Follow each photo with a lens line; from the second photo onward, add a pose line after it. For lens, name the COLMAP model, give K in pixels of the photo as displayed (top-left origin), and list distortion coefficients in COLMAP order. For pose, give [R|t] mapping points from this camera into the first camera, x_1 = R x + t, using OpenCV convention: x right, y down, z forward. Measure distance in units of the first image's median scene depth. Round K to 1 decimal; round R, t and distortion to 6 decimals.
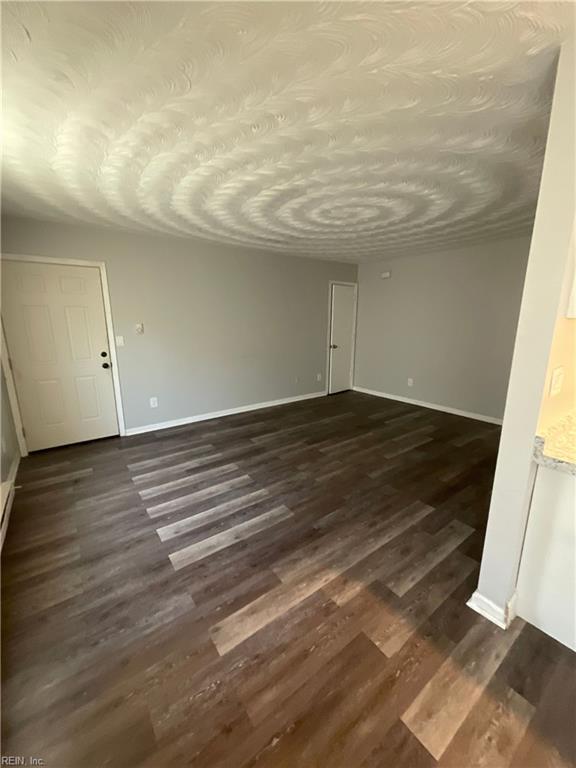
lens RADIAL K [[312.5, 0, 288.0], [0, 312.5, 384.0], [0, 0, 1]] dist [-0.002243, 0.001070]
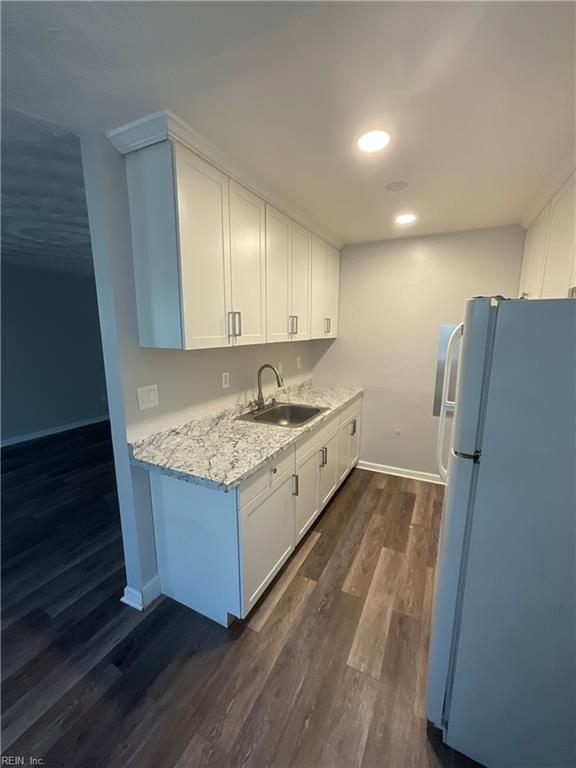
lens RADIAL K [[312.5, 0, 288.0], [0, 312.5, 384.0], [0, 0, 1]] dist [-0.002243, 0.001070]
pose [[0.895419, -0.074603, 0.438930, 0.511828], [0.093167, 0.995432, -0.020871, 0.011403], [-0.435368, 0.059582, 0.898279, -0.235548]]
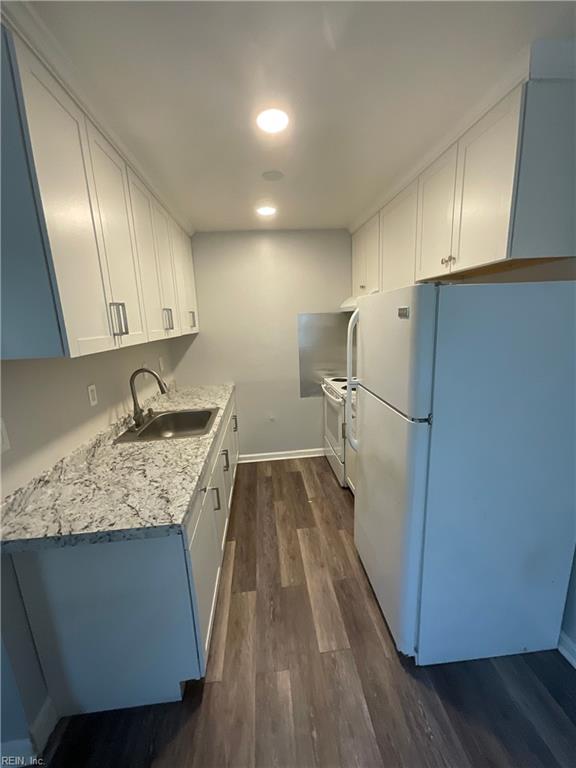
lens RADIAL K [[312.5, 0, 288.0], [0, 312.5, 384.0], [0, 0, 1]] dist [-0.002243, 0.001070]
pose [[0.518267, -0.192902, 0.833179, 0.387499], [0.227282, 0.970263, 0.083262, -0.025450], [-0.824465, 0.146215, 0.546699, -0.043211]]
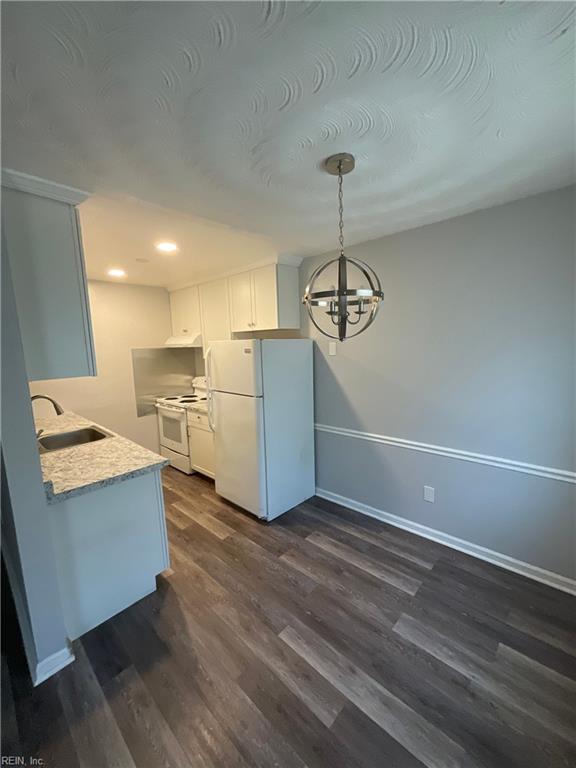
lens RADIAL K [[310.2, 0, 288.0], [0, 310.2, 384.0], [0, 0, 1]] dist [-0.000496, -0.003300]
pose [[-0.180644, -0.118595, 0.976372, -0.264987], [0.246667, 0.955515, 0.161699, -0.087253], [-0.952115, 0.270049, -0.143354, 0.128901]]
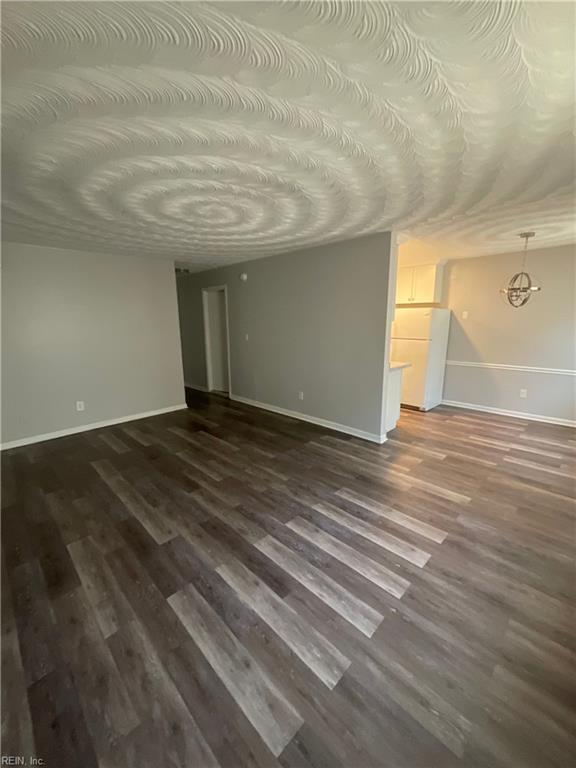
lens RADIAL K [[312.5, 0, 288.0], [0, 312.5, 384.0], [0, 0, 1]] dist [-0.002243, 0.001070]
pose [[-0.147091, -0.198566, 0.968987, -1.137850], [0.221799, 0.948074, 0.227949, -0.307020], [-0.963934, 0.248449, -0.095412, 1.353090]]
